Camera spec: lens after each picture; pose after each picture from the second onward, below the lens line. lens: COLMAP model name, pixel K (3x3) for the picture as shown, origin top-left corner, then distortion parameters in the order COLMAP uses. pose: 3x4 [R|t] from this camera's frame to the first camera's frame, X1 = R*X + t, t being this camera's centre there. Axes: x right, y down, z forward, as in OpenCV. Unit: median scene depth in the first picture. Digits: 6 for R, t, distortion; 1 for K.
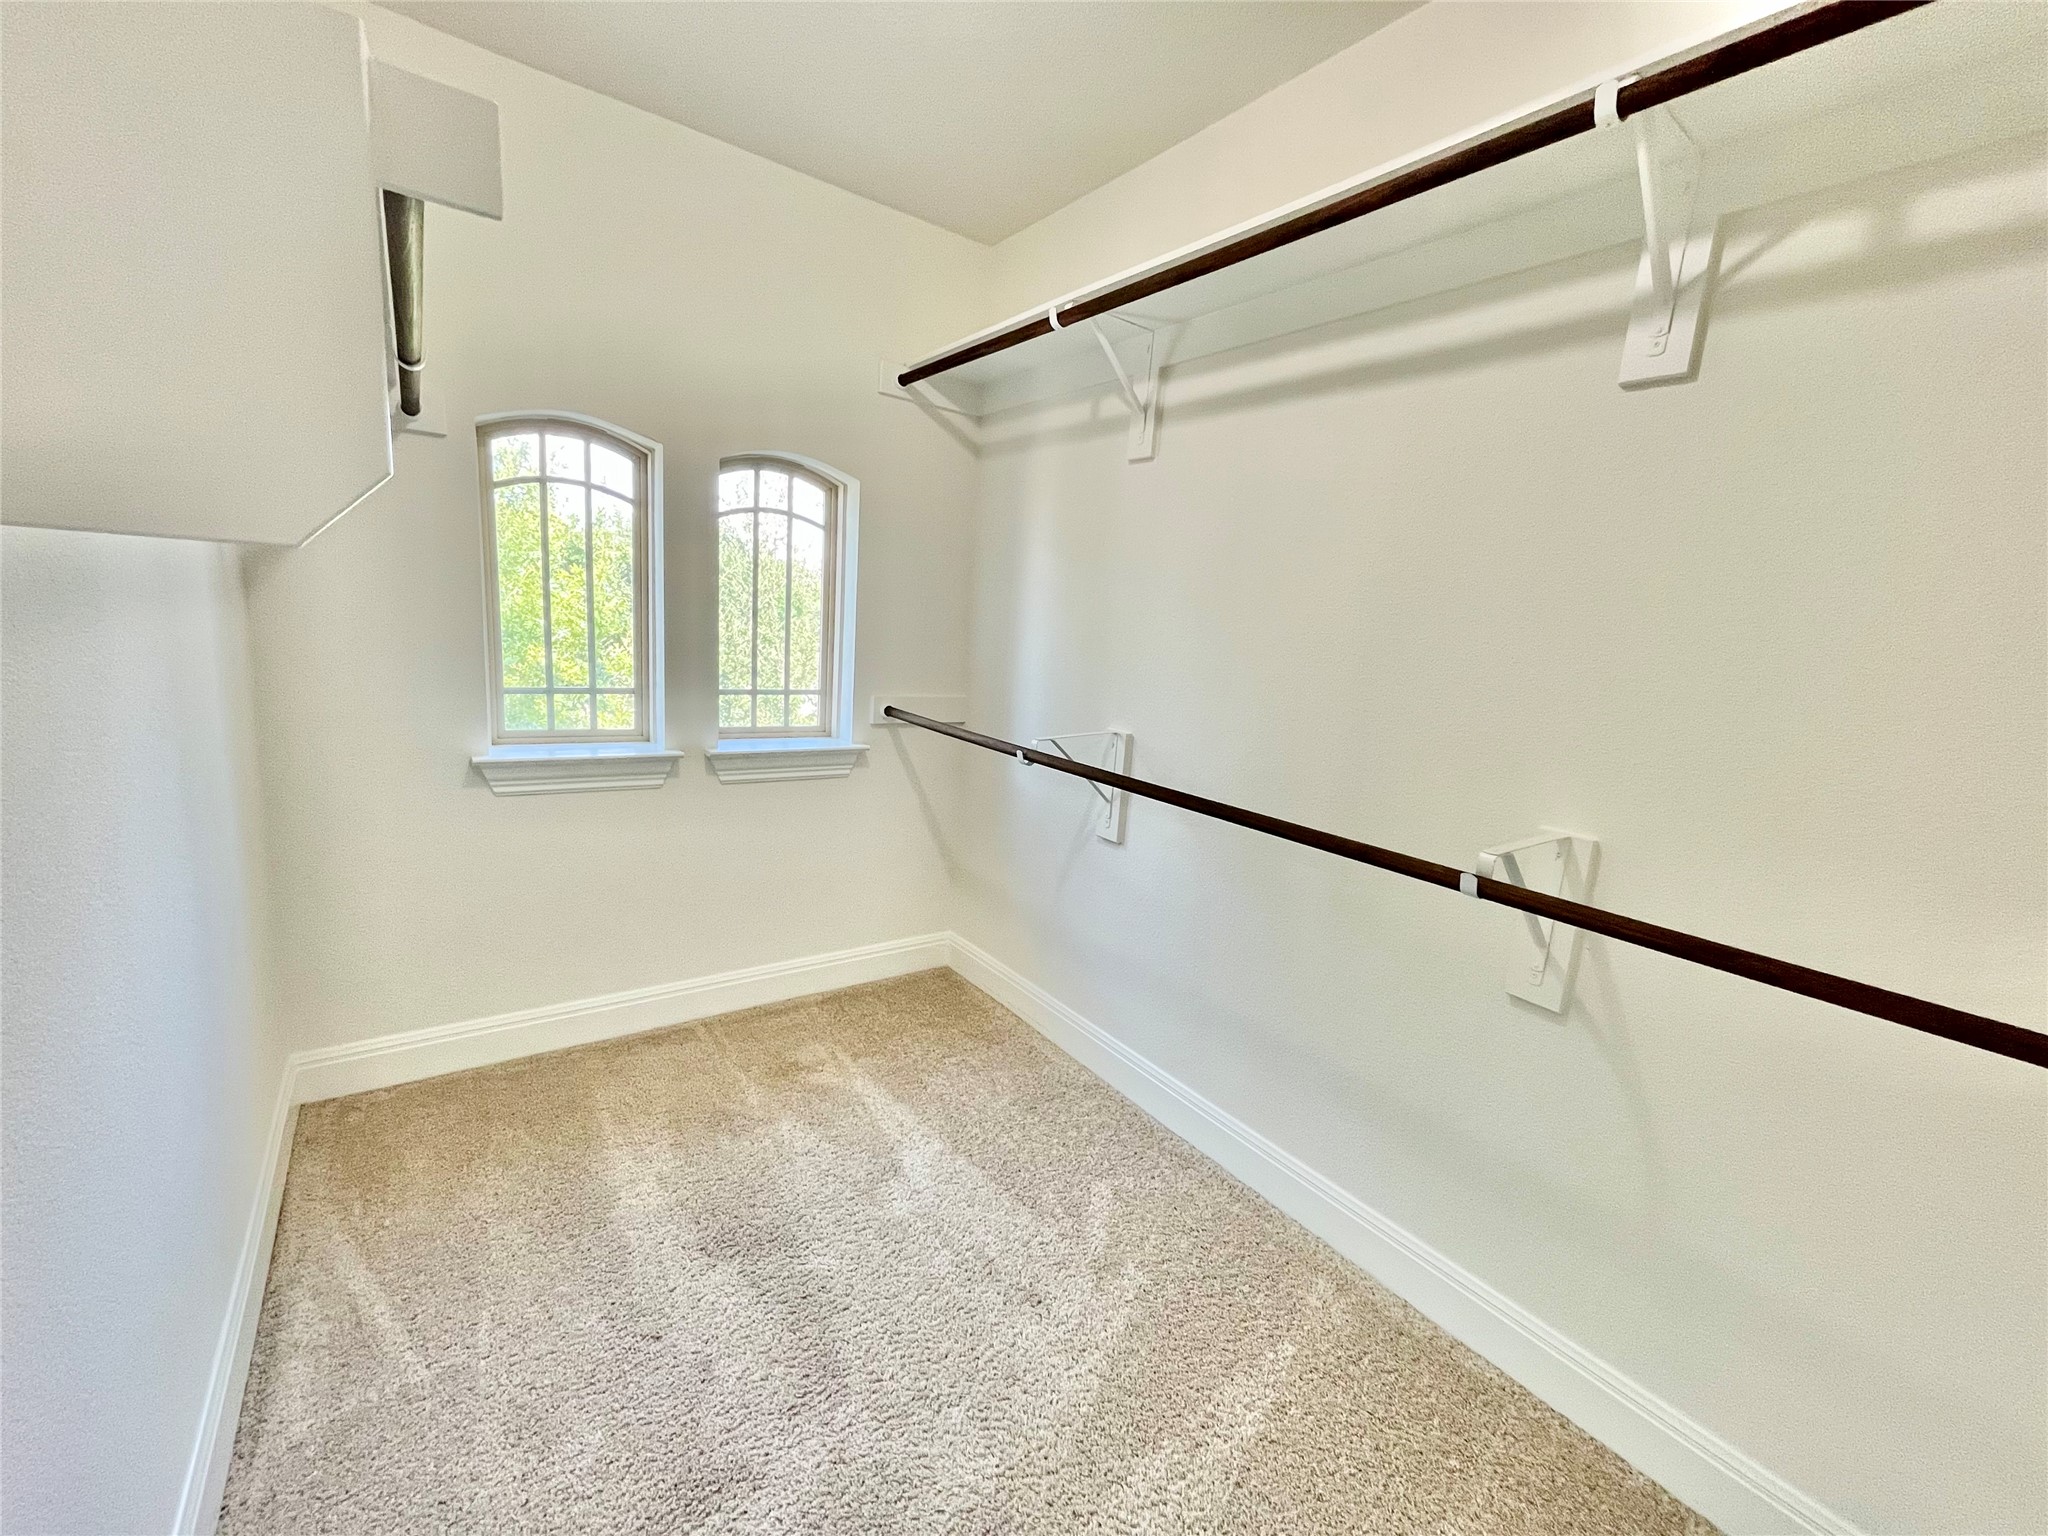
lens RADIAL K [[815.6, 0, 1024.0], [0, 815.6, 768.0], [0, 0, 1]] dist [0.010929, -0.000293]
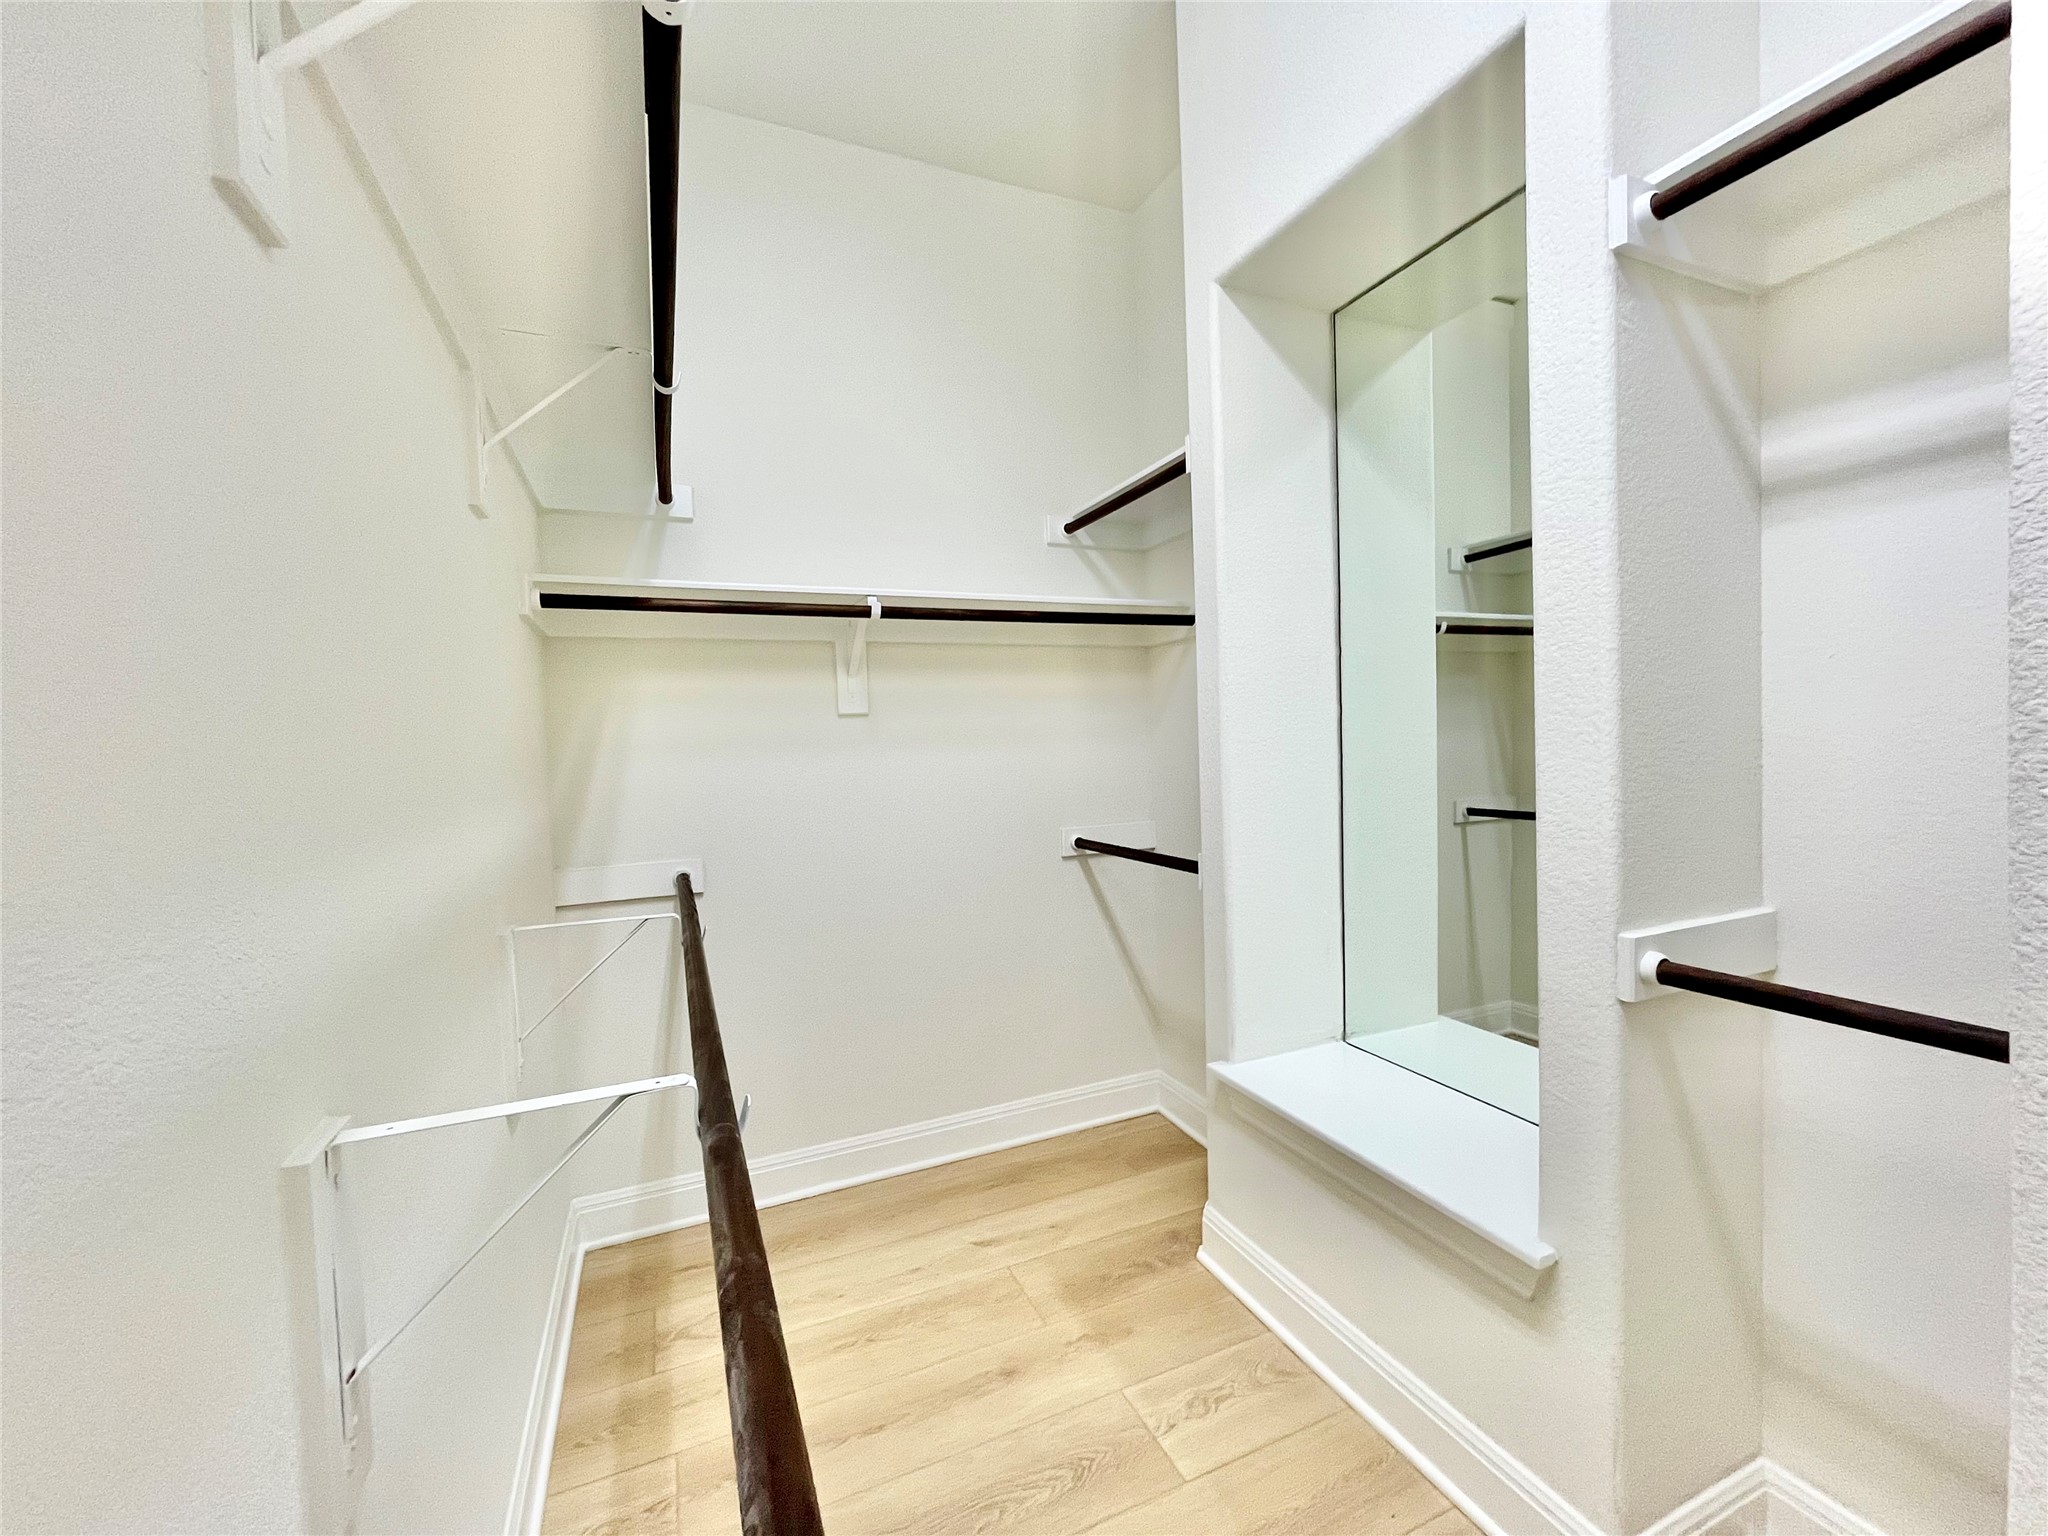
lens RADIAL K [[826.3, 0, 1020.6], [0, 826.3, 767.2], [0, 0, 1]] dist [-0.003220, -0.000275]
pose [[0.969266, -0.106528, -0.221757, -0.132881], [0.070625, 0.983933, -0.163973, -0.045017], [0.235662, 0.143271, 0.961216, 0.175459]]
